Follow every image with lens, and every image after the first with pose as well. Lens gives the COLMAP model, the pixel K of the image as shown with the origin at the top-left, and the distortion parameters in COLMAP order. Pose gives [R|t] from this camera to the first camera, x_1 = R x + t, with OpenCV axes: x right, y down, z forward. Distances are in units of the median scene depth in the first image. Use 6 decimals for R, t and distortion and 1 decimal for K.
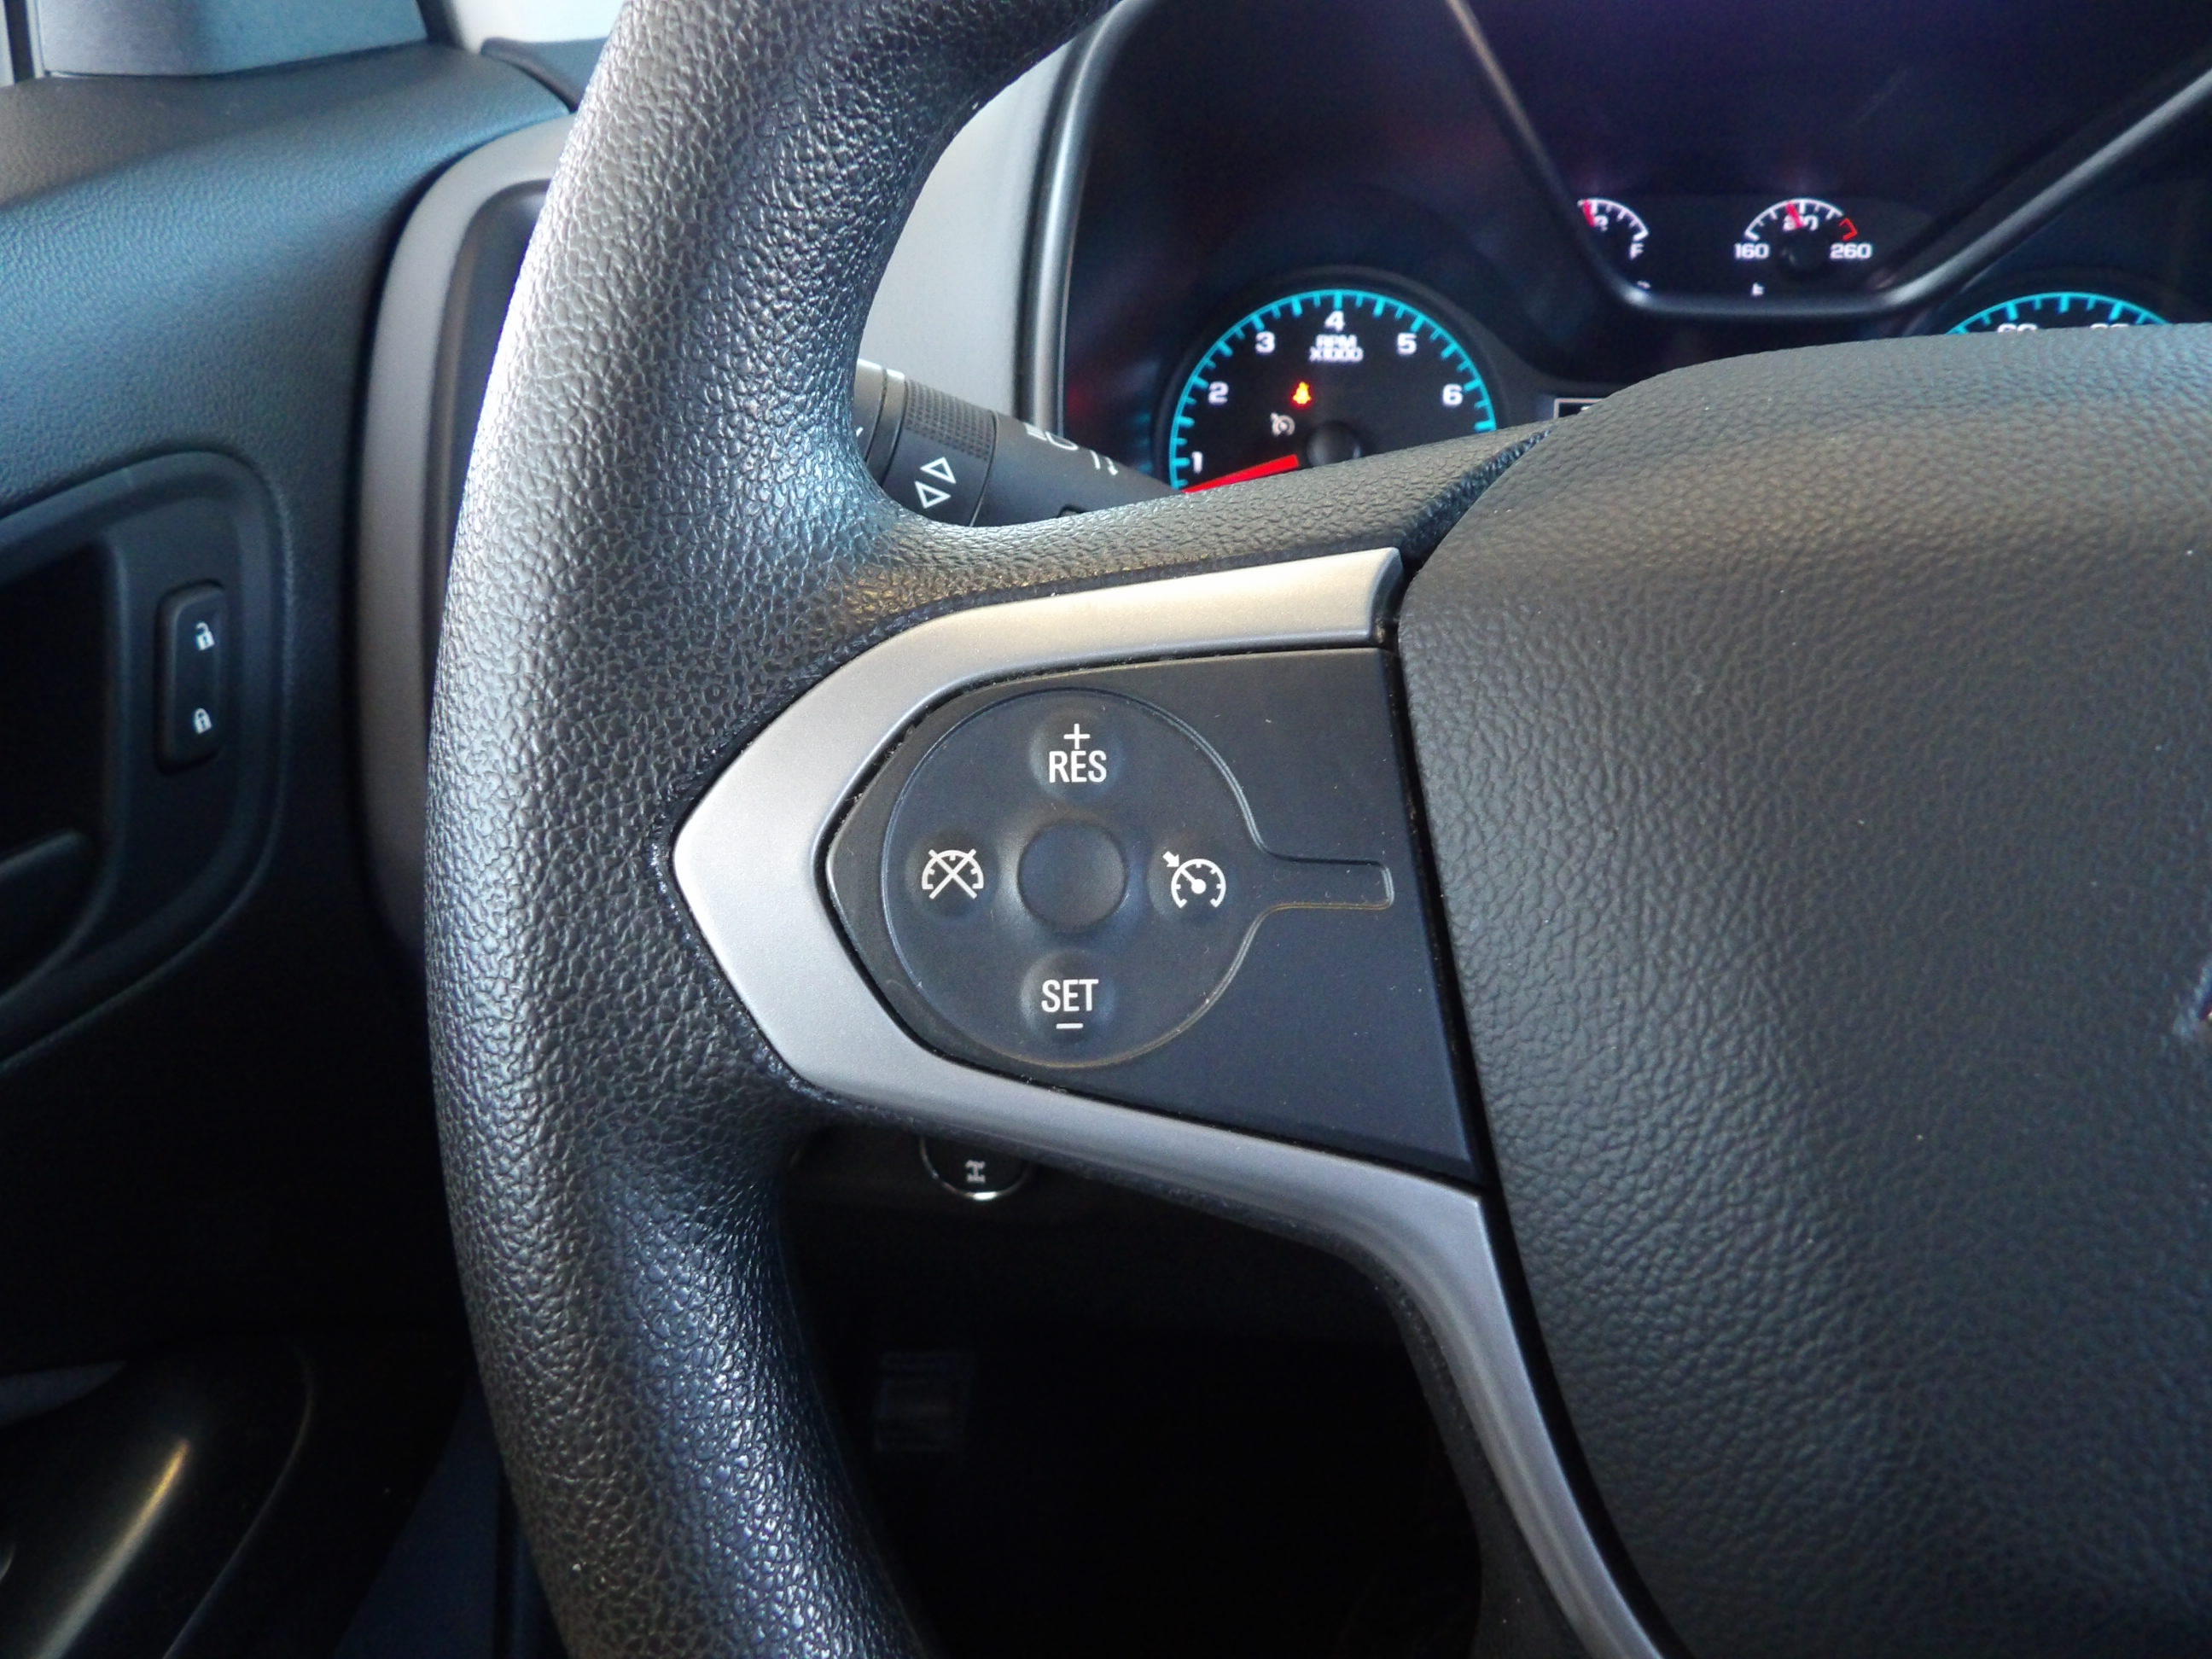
lens RADIAL K [[1604.7, 0, 1094.4], [0, 1604.7, 836.0], [0, 0, 1]] dist [-0.041273, 0.041229]
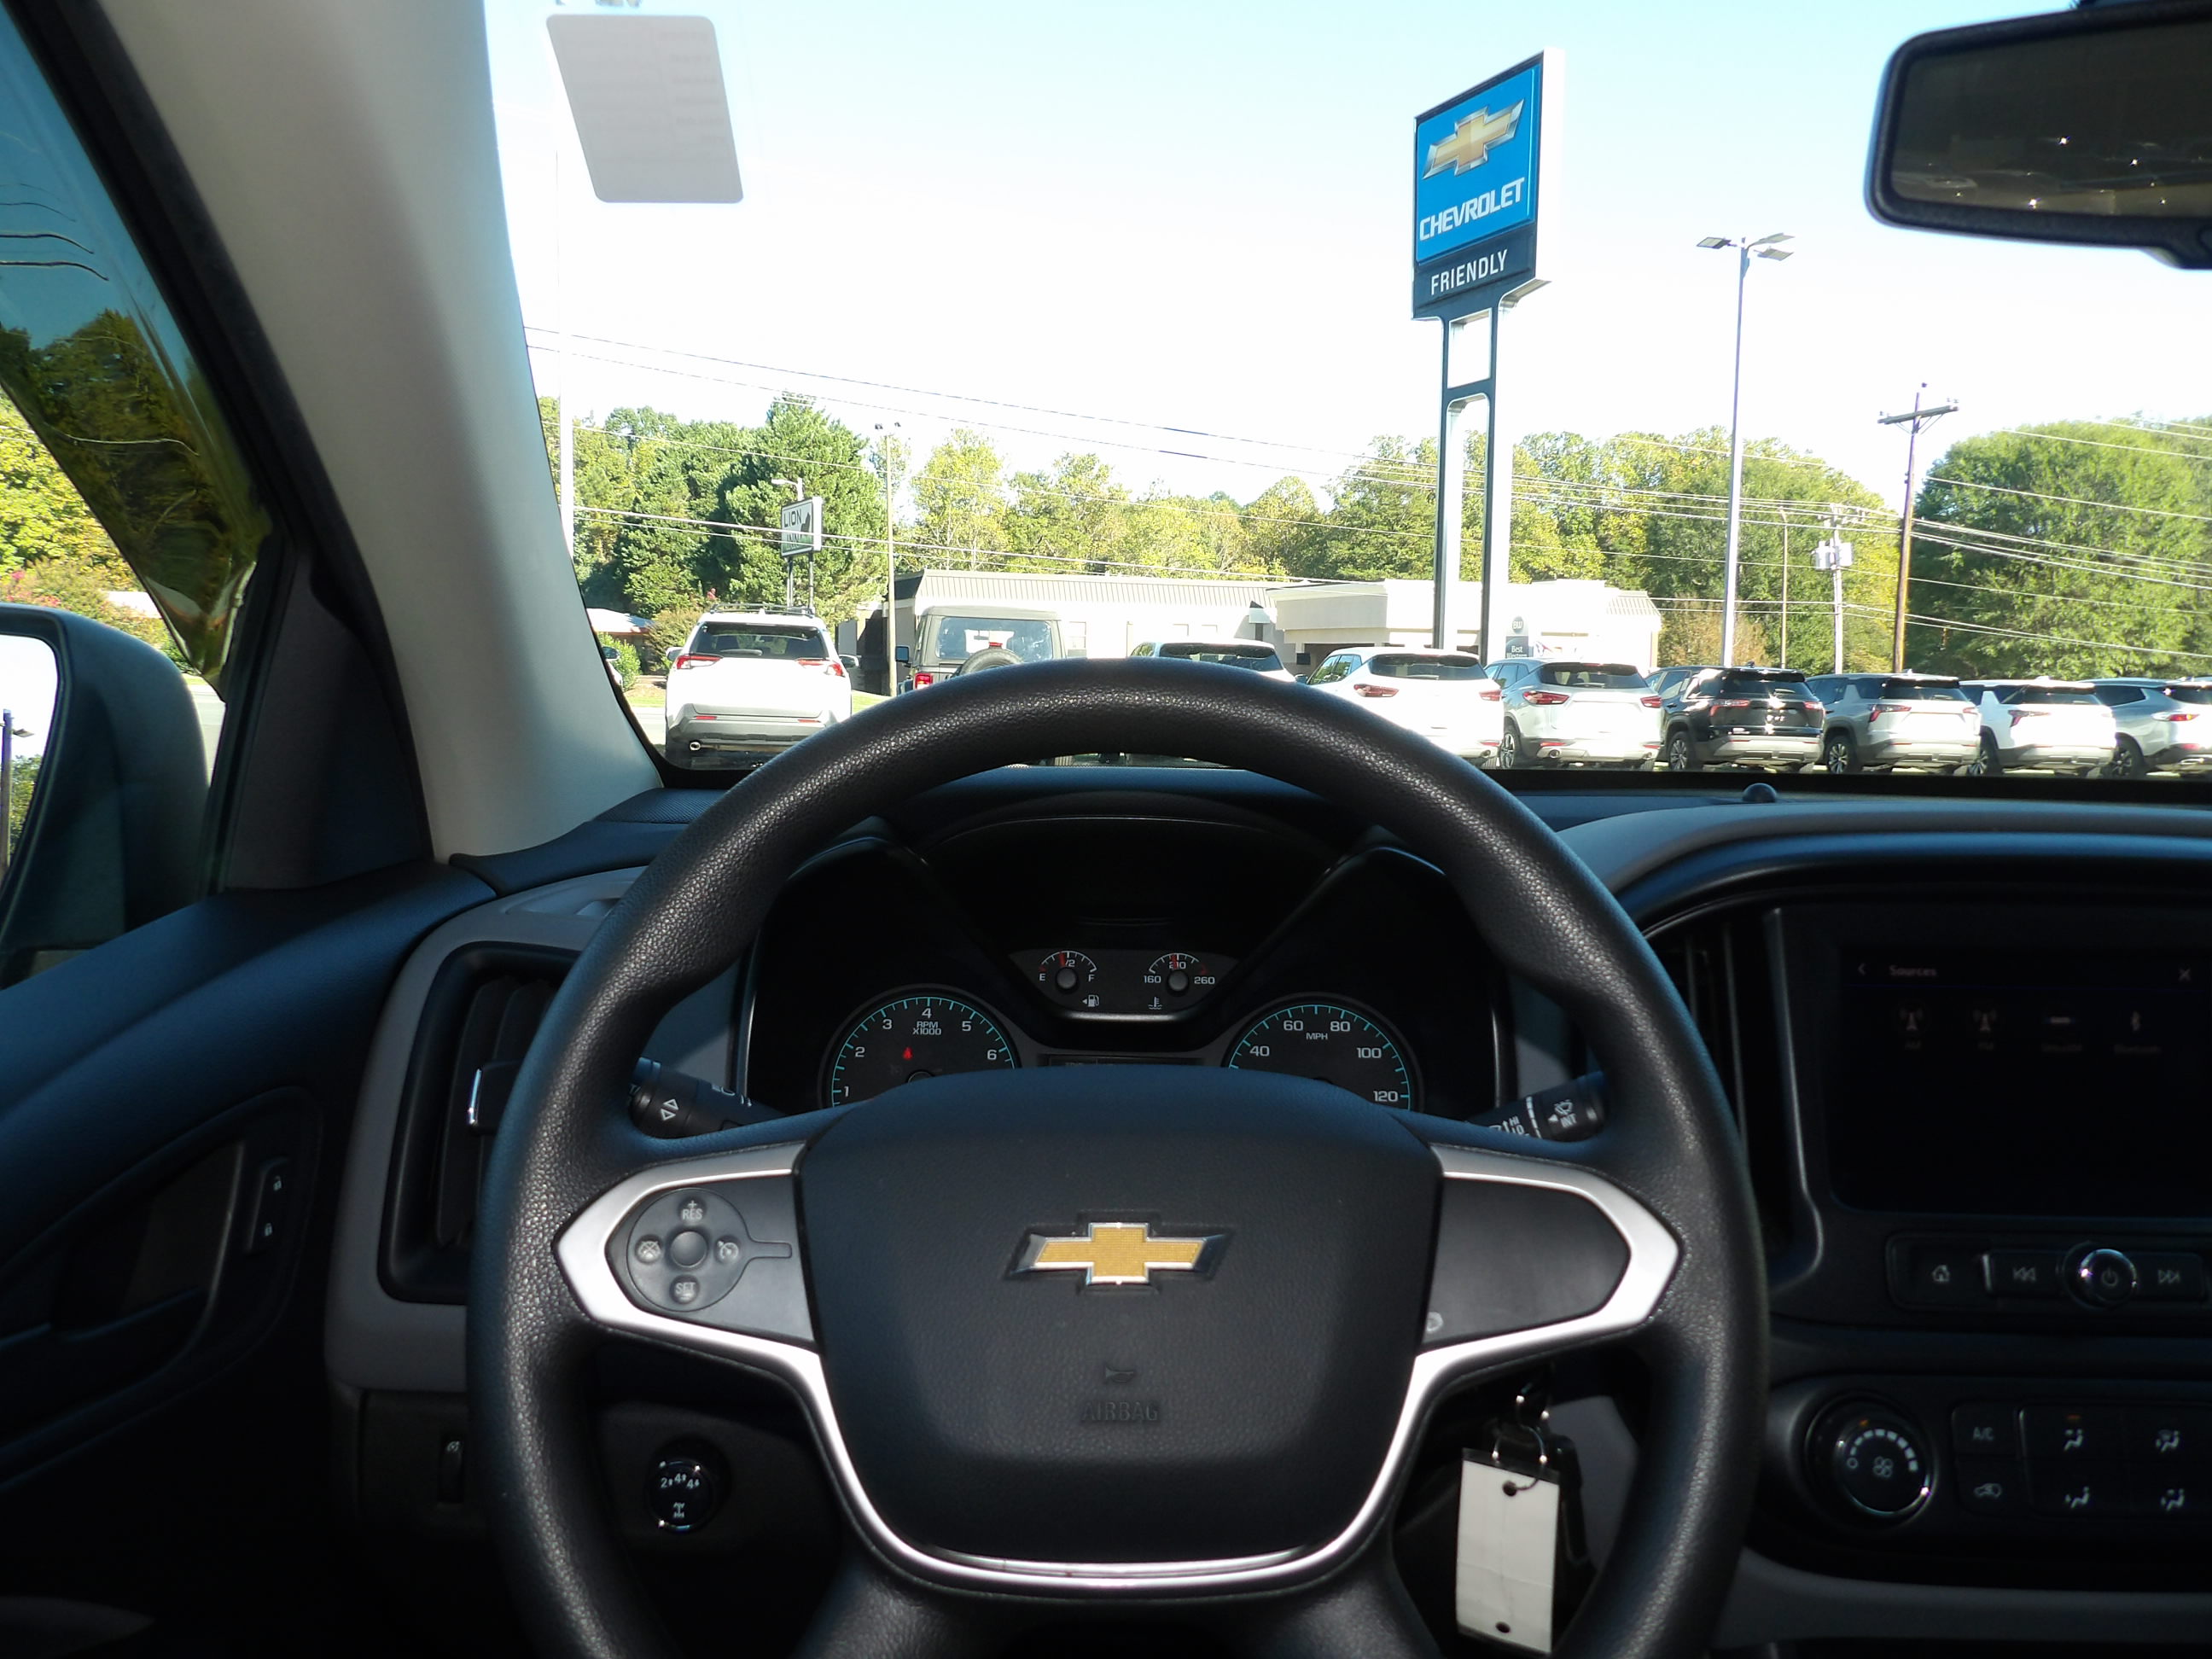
lens RADIAL K [[1604.7, 0, 1111.5], [0, 1604.7, 818.8], [0, 0, 1]] dist [-0.041273, 0.041229]
pose [[0.993899, 0.024391, 0.107565, 0.158819], [0.016280, 0.932117, -0.361791, 0.126325], [-0.109087, 0.361335, 0.926033, -0.761403]]
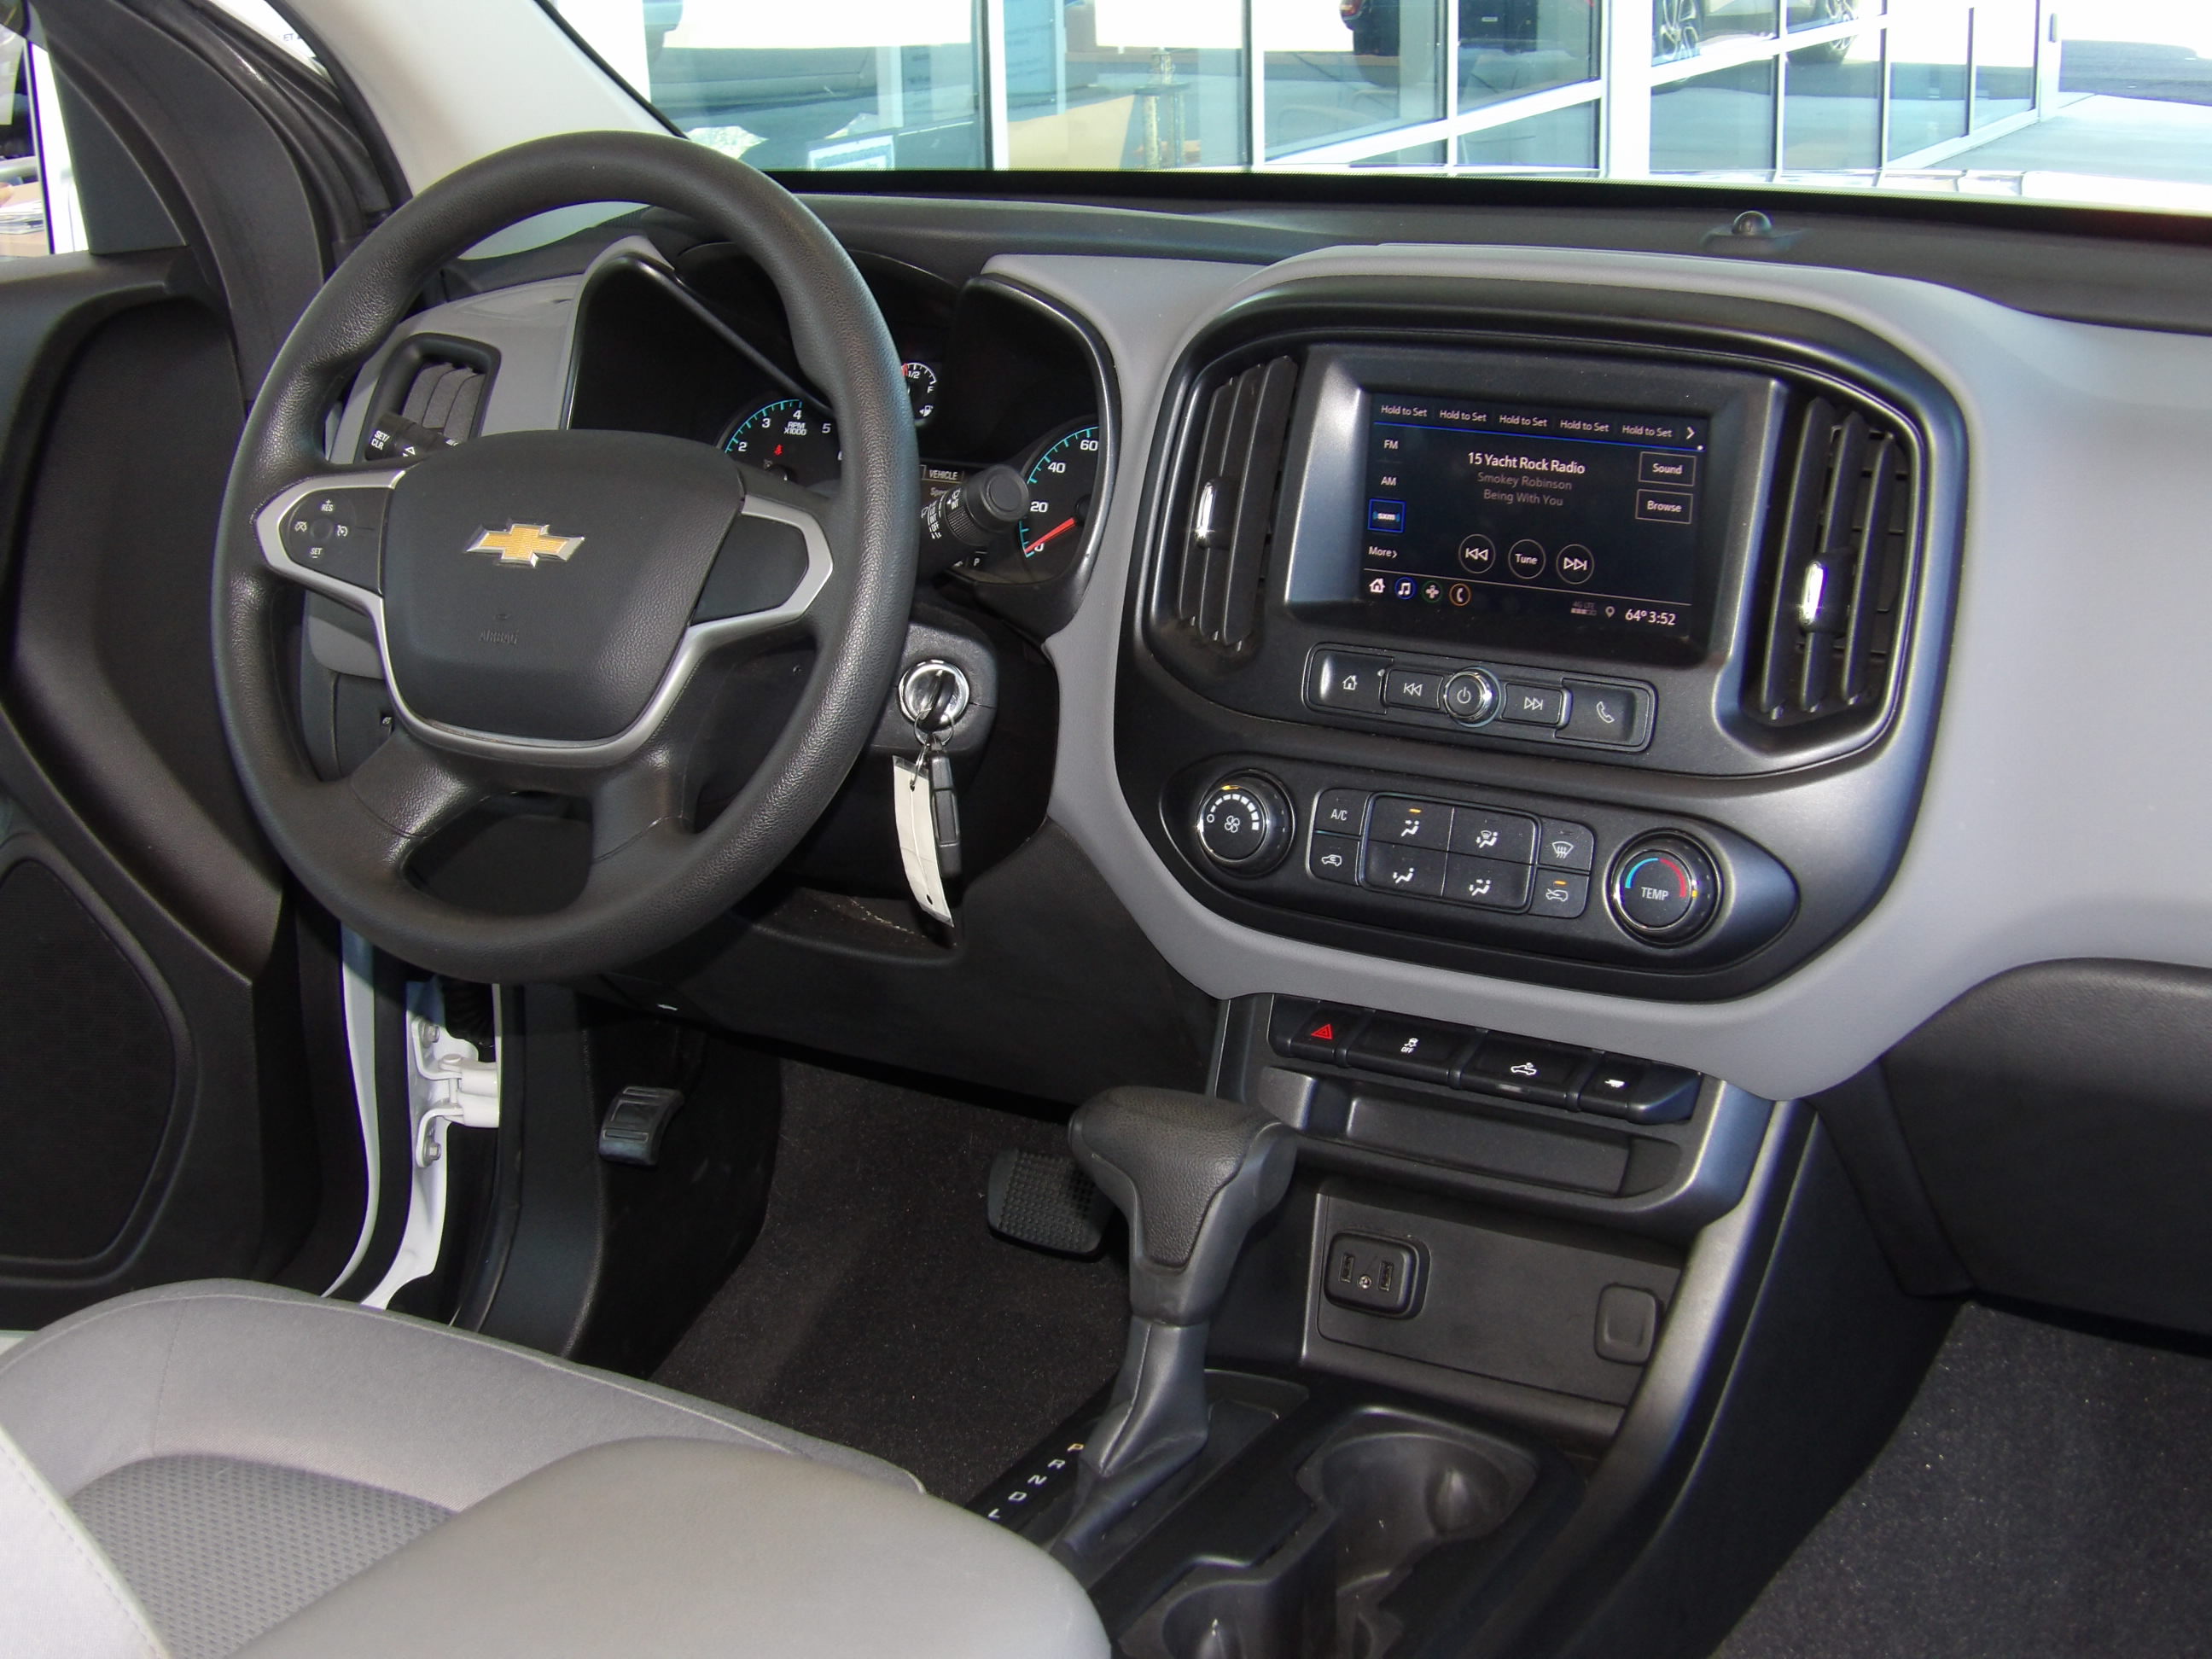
lens RADIAL K [[3031.2, 0, 1111.3], [0, 3031.2, 843.6], [0, 0, 1]] dist [-0.115166, 0.000000]
pose [[0.923874, 0.124457, -0.361893, 1.905433], [-0.173616, 0.979035, -0.106526, 0.514798], [0.341048, 0.161247, 0.926113, -2.194856]]
